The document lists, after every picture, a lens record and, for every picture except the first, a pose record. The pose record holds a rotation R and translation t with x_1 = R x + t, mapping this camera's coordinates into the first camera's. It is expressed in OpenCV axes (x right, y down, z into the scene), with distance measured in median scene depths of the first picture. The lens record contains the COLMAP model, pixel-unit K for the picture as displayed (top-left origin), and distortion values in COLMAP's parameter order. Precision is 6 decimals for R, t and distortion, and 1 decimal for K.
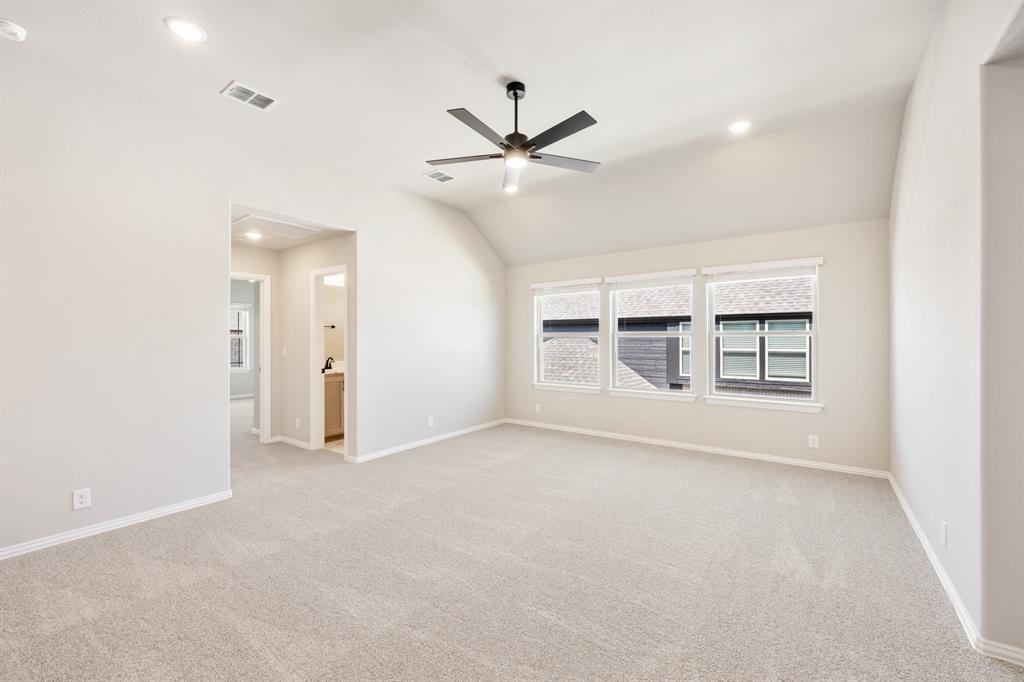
lens RADIAL K [[418.0, 0, 513.3], [0, 418.0, 343.0], [0, 0, 1]] dist [0.000575, -0.000017]
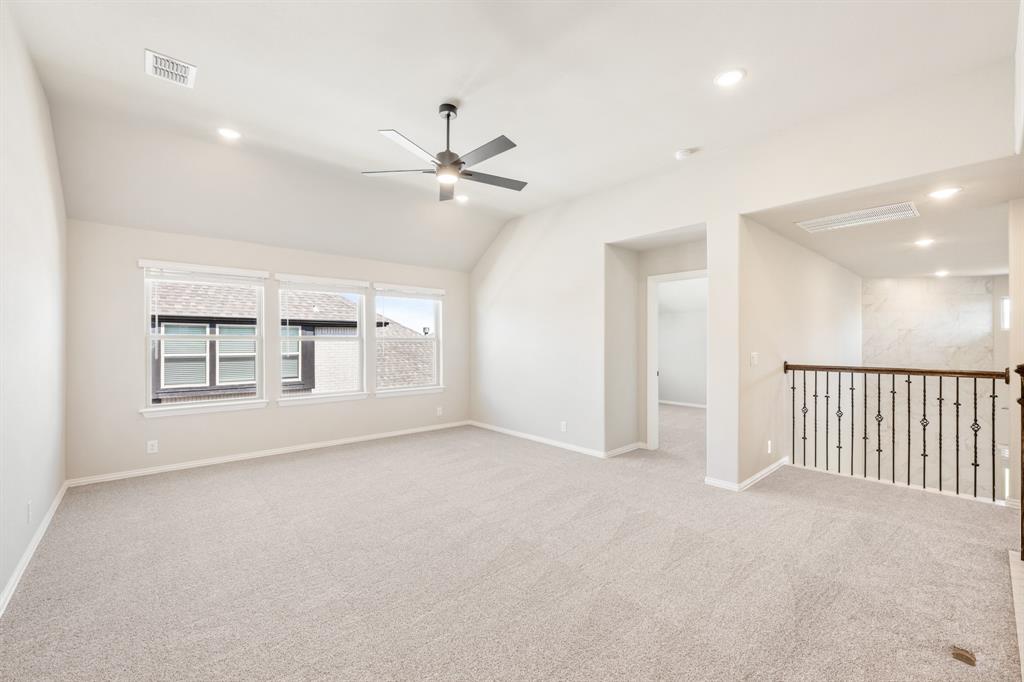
lens RADIAL K [[418.0, 0, 513.3], [0, 418.0, 343.0], [0, 0, 1]] dist [0.000575, -0.000017]
pose [[0.209093, 0.000798, 0.977895, -0.201547], [0.009416, 0.999952, -0.002829, -0.001030], [-0.977850, 0.009799, 0.209075, 0.122813]]
